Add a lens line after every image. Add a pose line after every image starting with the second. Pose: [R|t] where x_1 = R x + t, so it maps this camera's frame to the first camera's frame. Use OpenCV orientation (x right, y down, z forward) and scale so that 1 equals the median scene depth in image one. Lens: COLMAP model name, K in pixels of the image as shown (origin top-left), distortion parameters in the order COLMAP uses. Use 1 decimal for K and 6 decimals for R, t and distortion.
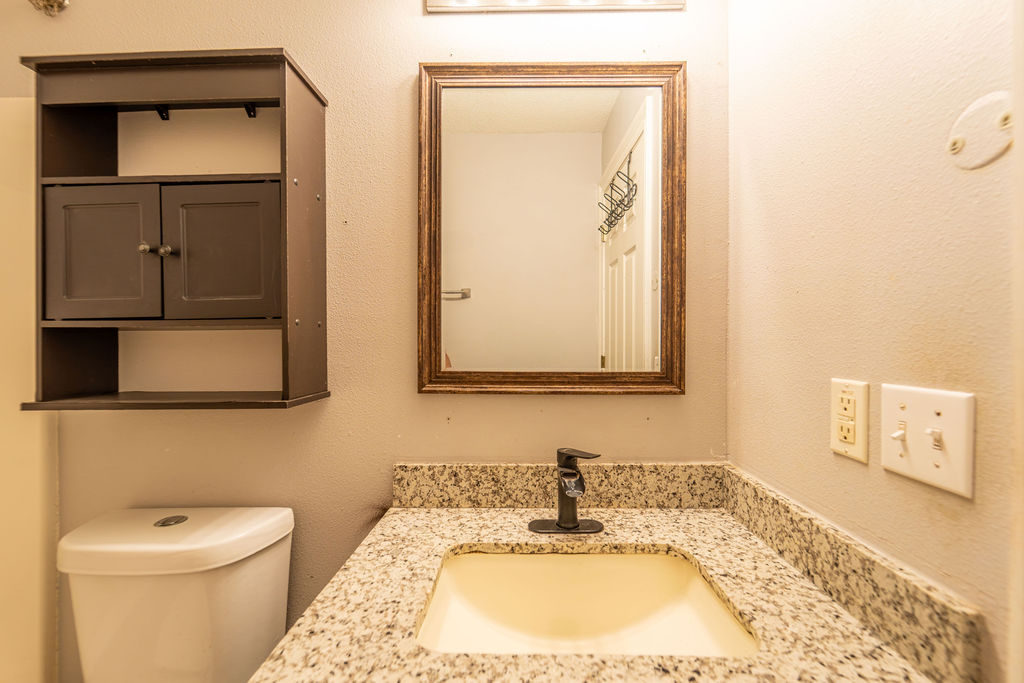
lens RADIAL K [[411.7, 0, 515.5], [0, 411.7, 344.1], [0, 0, 1]] dist [0.002687, -0.002483]
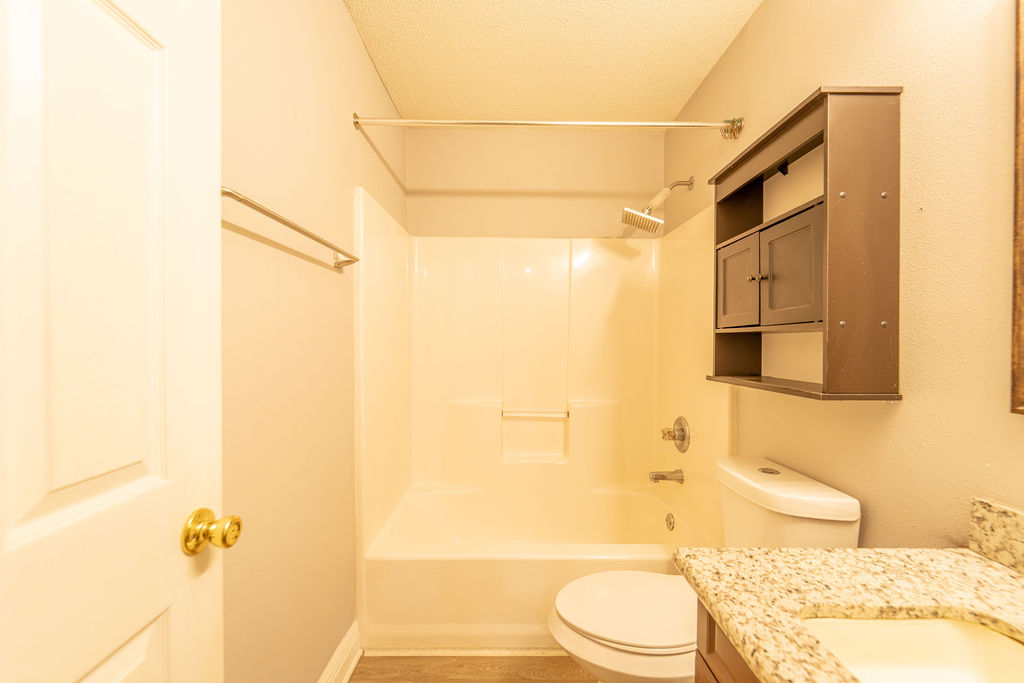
lens RADIAL K [[411.7, 0, 515.5], [0, 411.7, 344.1], [0, 0, 1]] dist [0.002687, -0.002483]
pose [[0.023128, 0.009541, -0.999687, 0.519602], [0.006331, 0.999933, 0.009690, -0.016498], [0.999712, -0.006553, 0.023066, 0.113447]]
